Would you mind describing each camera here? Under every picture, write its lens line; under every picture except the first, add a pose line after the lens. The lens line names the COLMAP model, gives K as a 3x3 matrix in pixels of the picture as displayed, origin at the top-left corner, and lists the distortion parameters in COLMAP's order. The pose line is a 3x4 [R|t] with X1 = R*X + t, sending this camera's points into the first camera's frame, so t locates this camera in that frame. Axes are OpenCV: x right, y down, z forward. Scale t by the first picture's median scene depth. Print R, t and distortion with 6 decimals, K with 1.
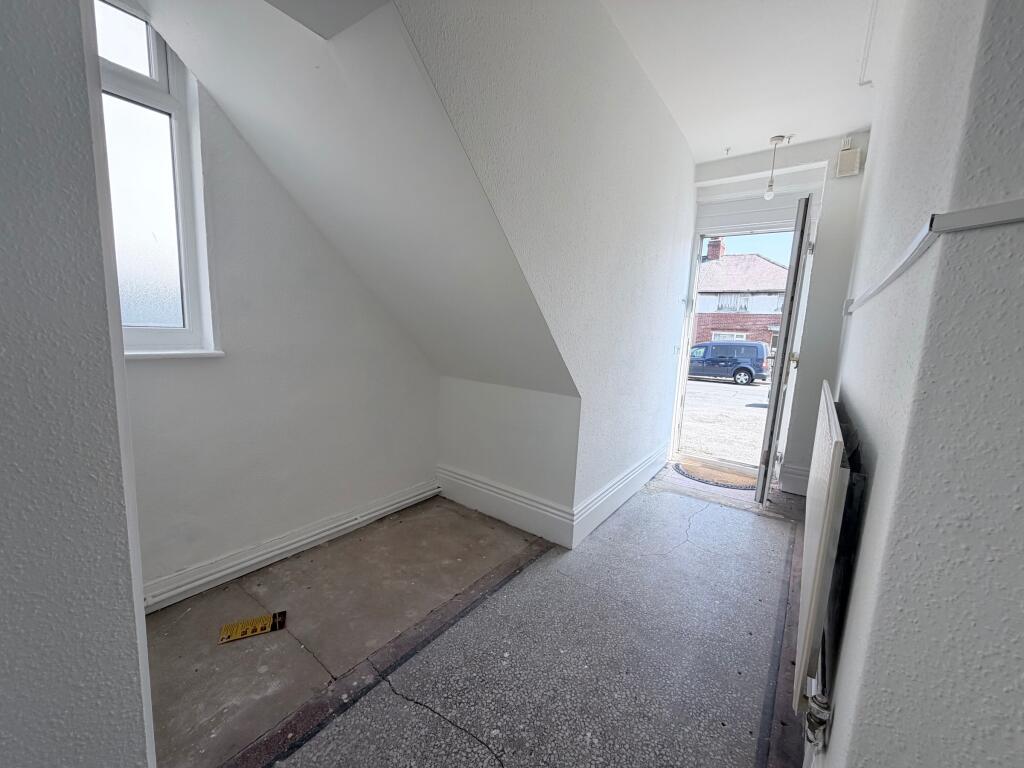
lens RADIAL K [[406.4, 0, 509.9], [0, 406.4, 383.6], [0, 0, 1]] dist [0.000599, 0.000388]
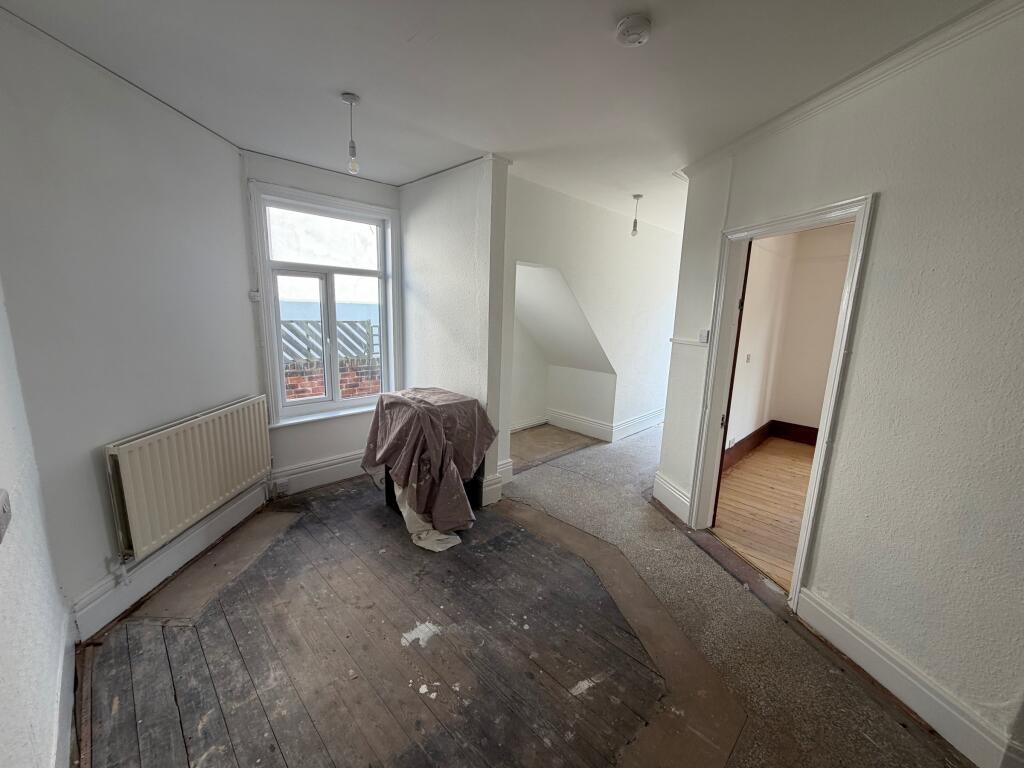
lens RADIAL K [[406.4, 0, 515.5], [0, 406.4, 385.0], [0, 0, 1]] dist [0.000599, 0.000388]
pose [[0.990747, 0.019944, -0.134247, -0.082377], [-0.014476, 0.999030, 0.041590, 0.005022], [0.134947, -0.039262, 0.990075, -1.326240]]
